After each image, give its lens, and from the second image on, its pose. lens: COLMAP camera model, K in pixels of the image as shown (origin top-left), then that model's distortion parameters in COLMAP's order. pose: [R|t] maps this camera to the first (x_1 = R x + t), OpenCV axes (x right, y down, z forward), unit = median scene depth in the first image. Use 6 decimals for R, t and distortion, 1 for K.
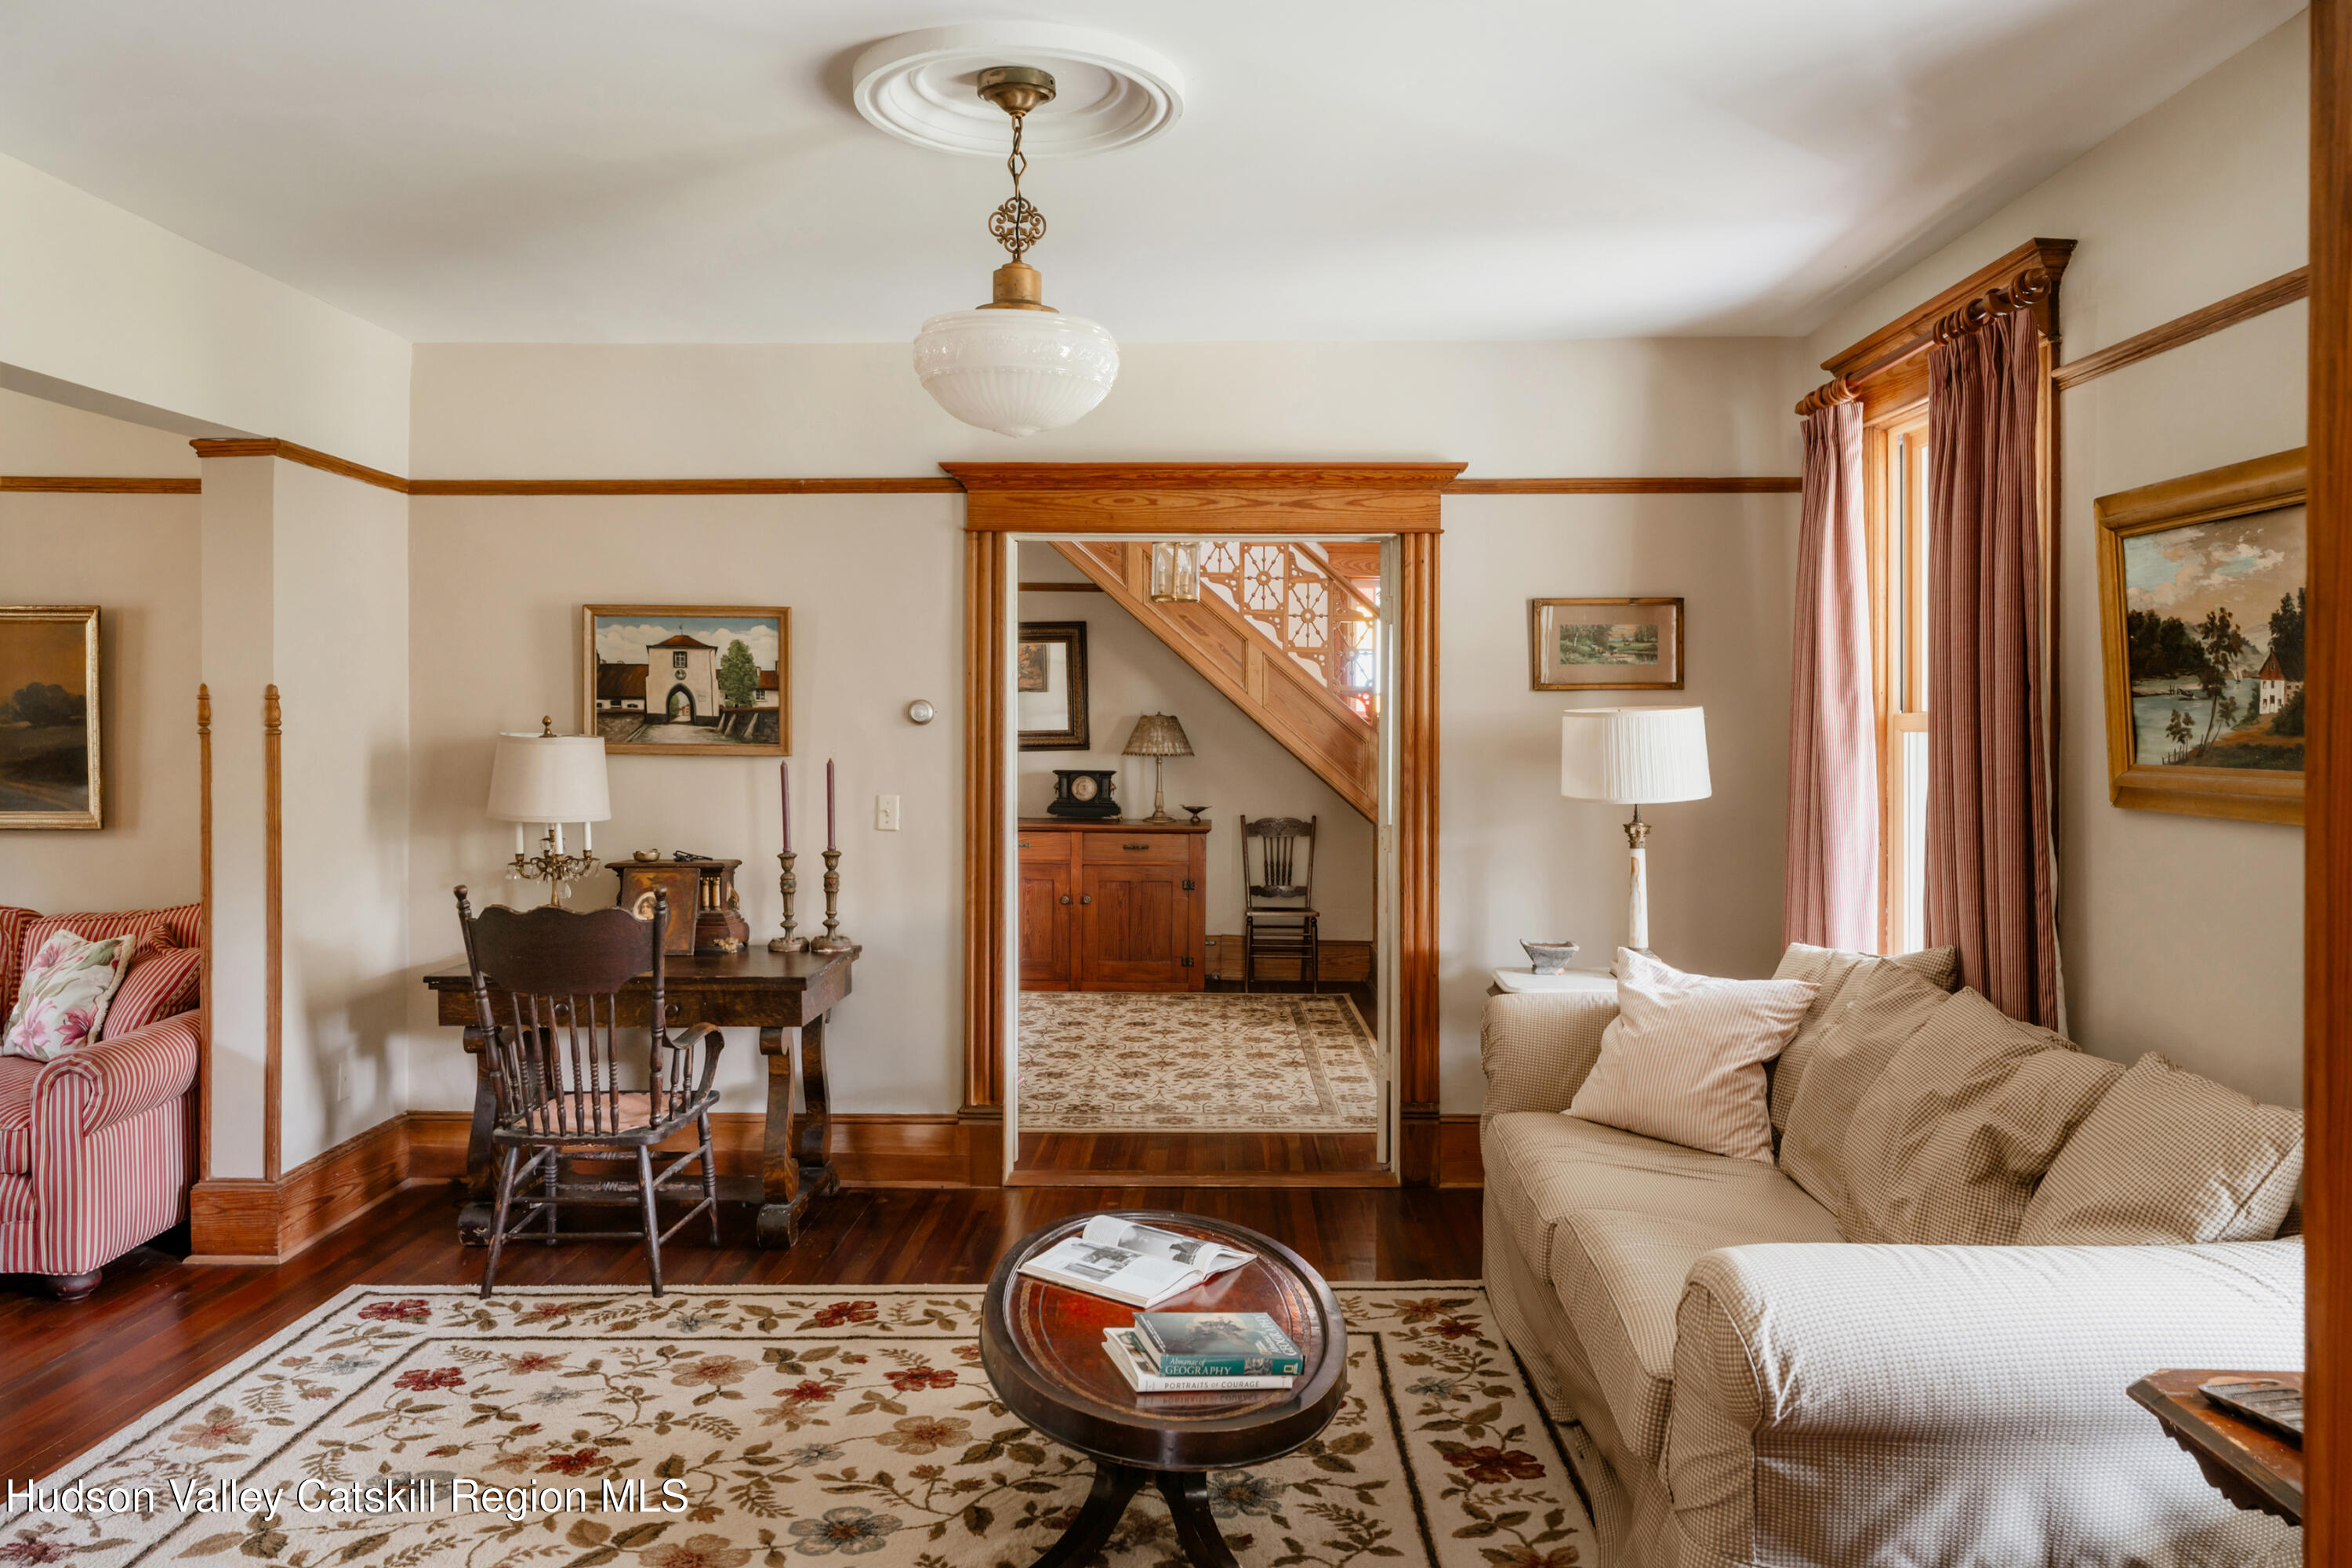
lens RADIAL K [[1708.6, 0, 1179.4], [0, 1708.6, 729.5], [0, 0, 1]] dist [0.000484, 0.000461]
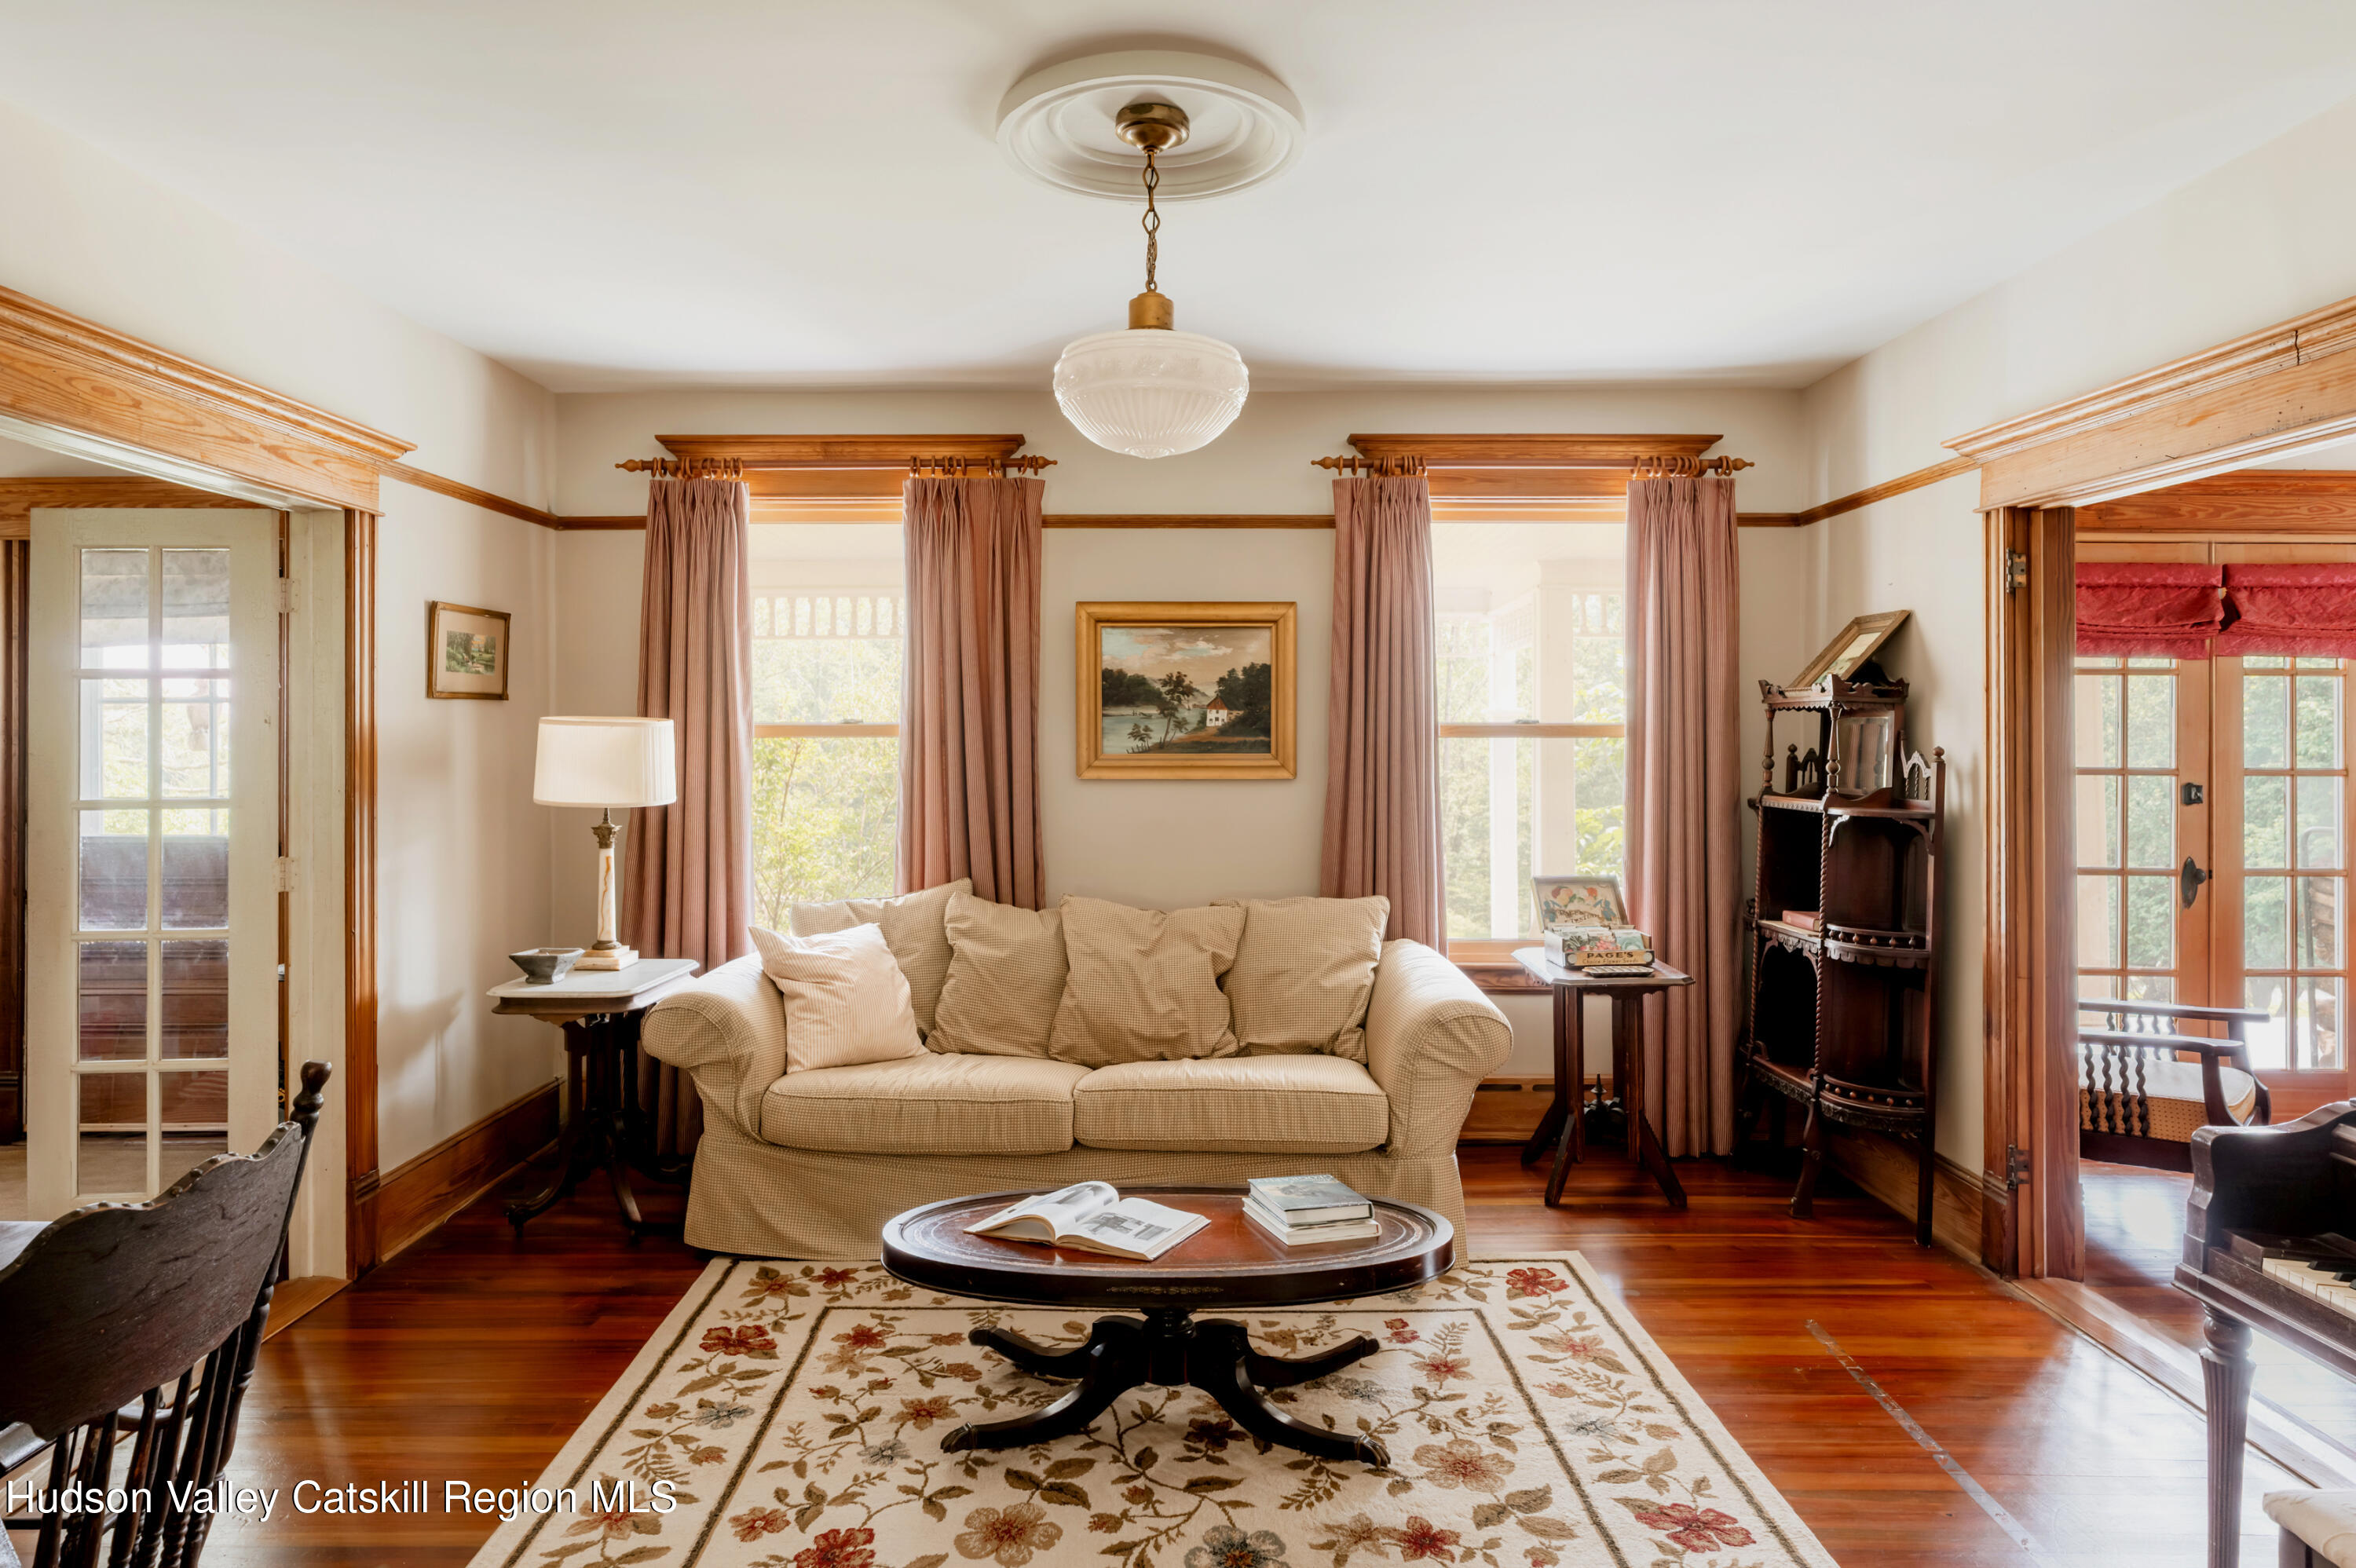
lens RADIAL K [[1403.2, 0, 1175.5], [0, 1403.2, 724.8], [0, 0, 1]] dist [-0.002697, -0.000478]
pose [[-0.031272, 0.003231, 0.999506, -0.948057], [0.006686, 0.999973, -0.003024, -0.005490], [-0.999489, 0.006589, -0.031293, 1.005263]]
